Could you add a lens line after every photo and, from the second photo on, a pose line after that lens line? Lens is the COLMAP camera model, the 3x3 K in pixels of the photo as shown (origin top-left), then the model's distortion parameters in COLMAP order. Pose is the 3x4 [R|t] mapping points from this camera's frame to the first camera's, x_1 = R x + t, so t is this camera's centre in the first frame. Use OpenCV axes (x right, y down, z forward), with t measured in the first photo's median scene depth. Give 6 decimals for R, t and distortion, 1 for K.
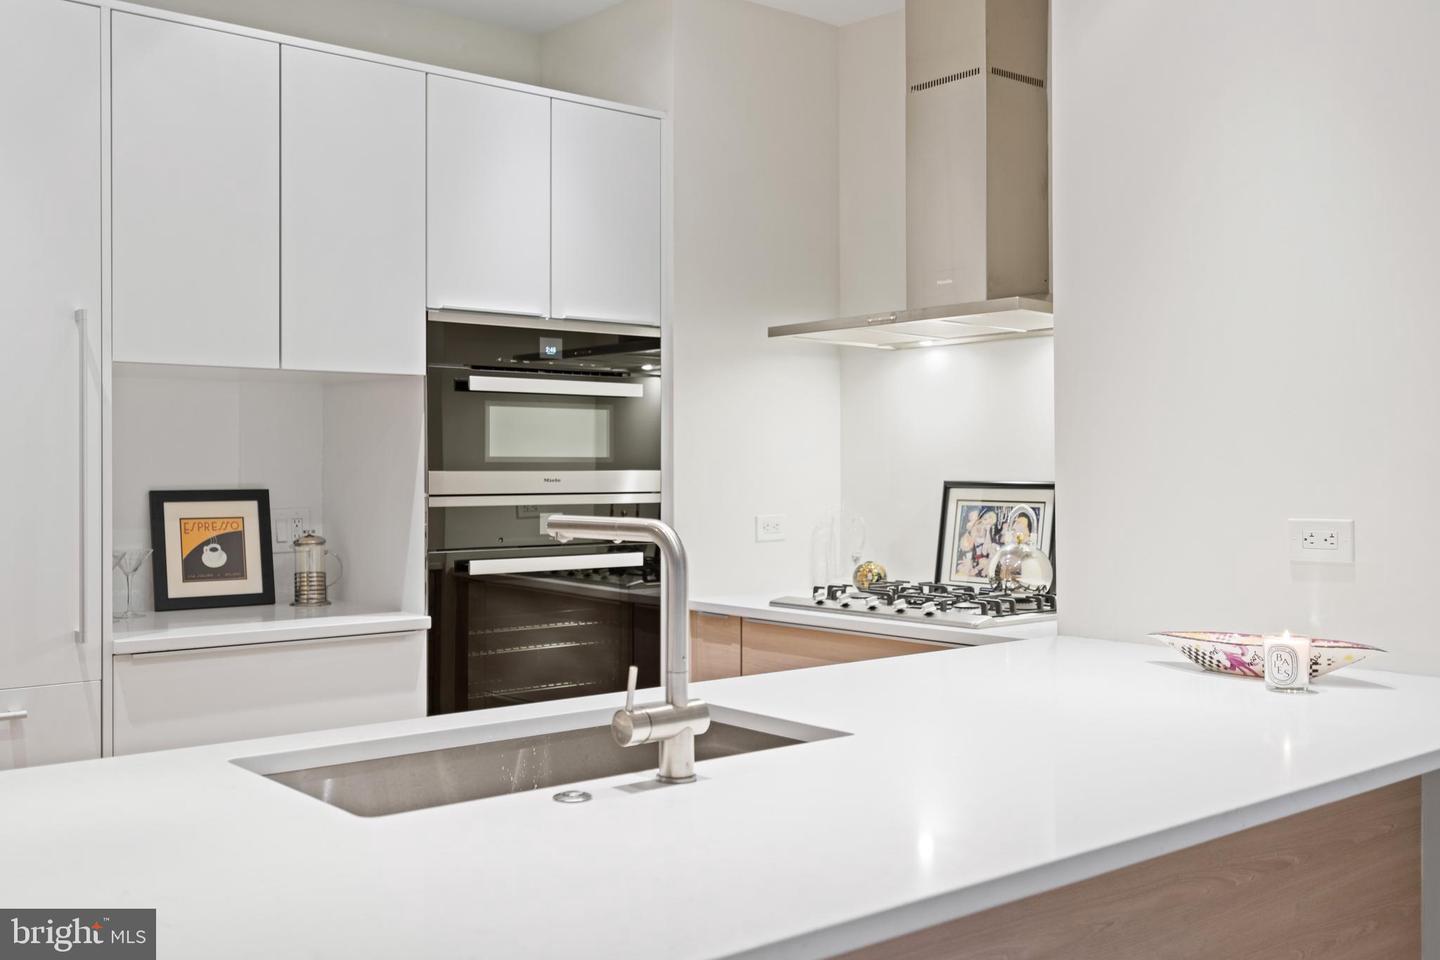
lens RADIAL K [[1421.9, 0, 719.5], [0, 1421.9, 471.4], [0, 0, 1]] dist [0.003833, 0.000000]
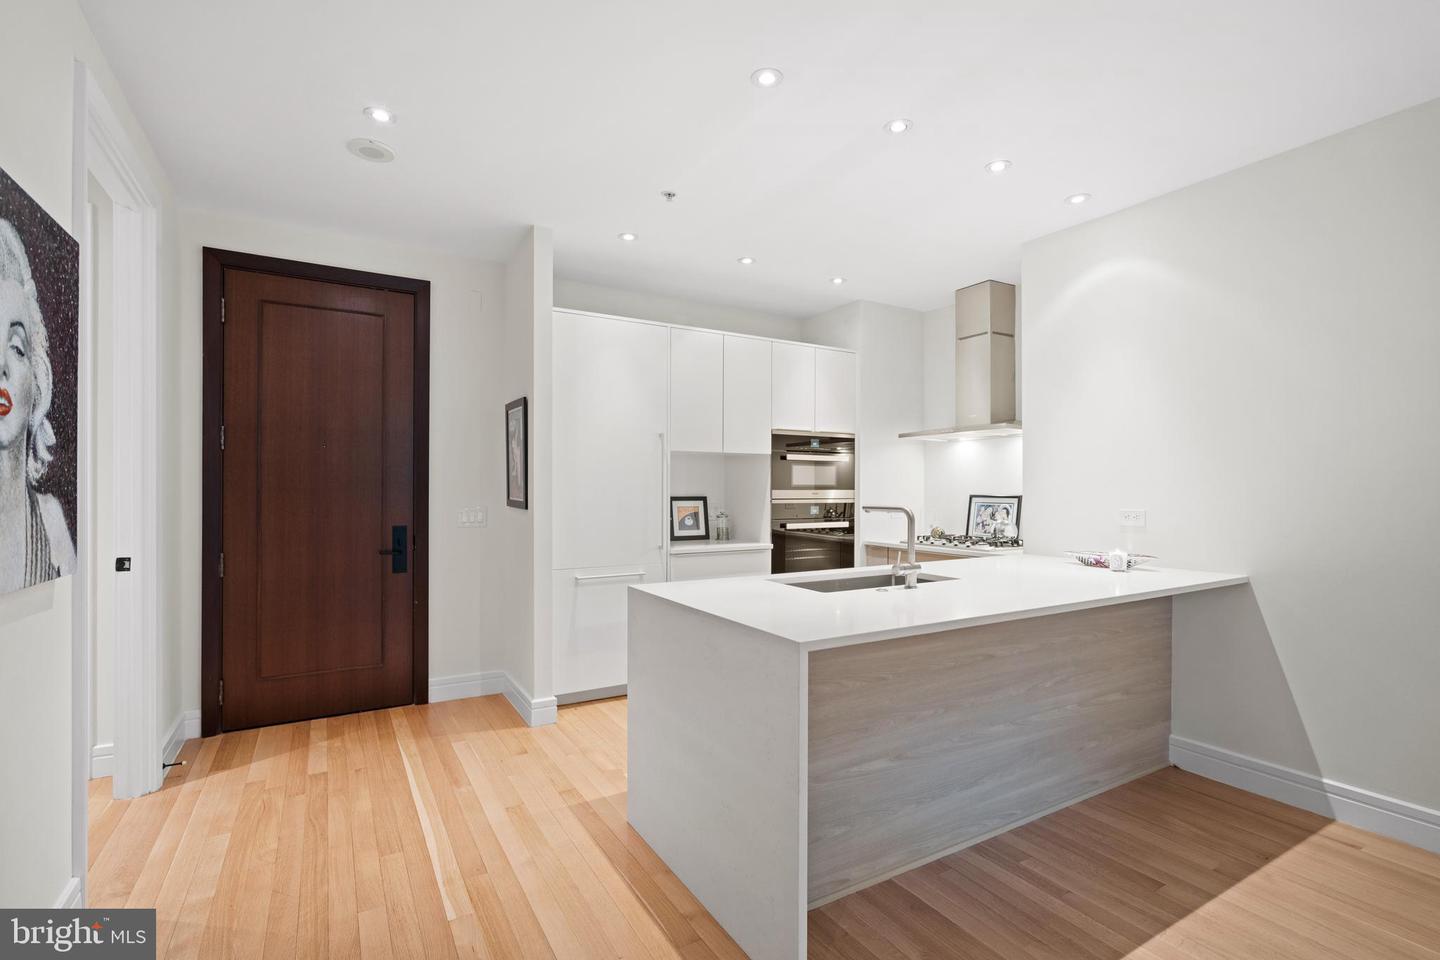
lens RADIAL K [[664.0, 0, 722.5], [0, 664.0, 490.8], [0, 0, 1]] dist [0.005550, -0.000868]
pose [[0.987845, 0.005068, -0.155361, -0.097719], [-0.004834, 0.999987, 0.001879, -0.000535], [0.155369, -0.001105, 0.987856, -0.241048]]
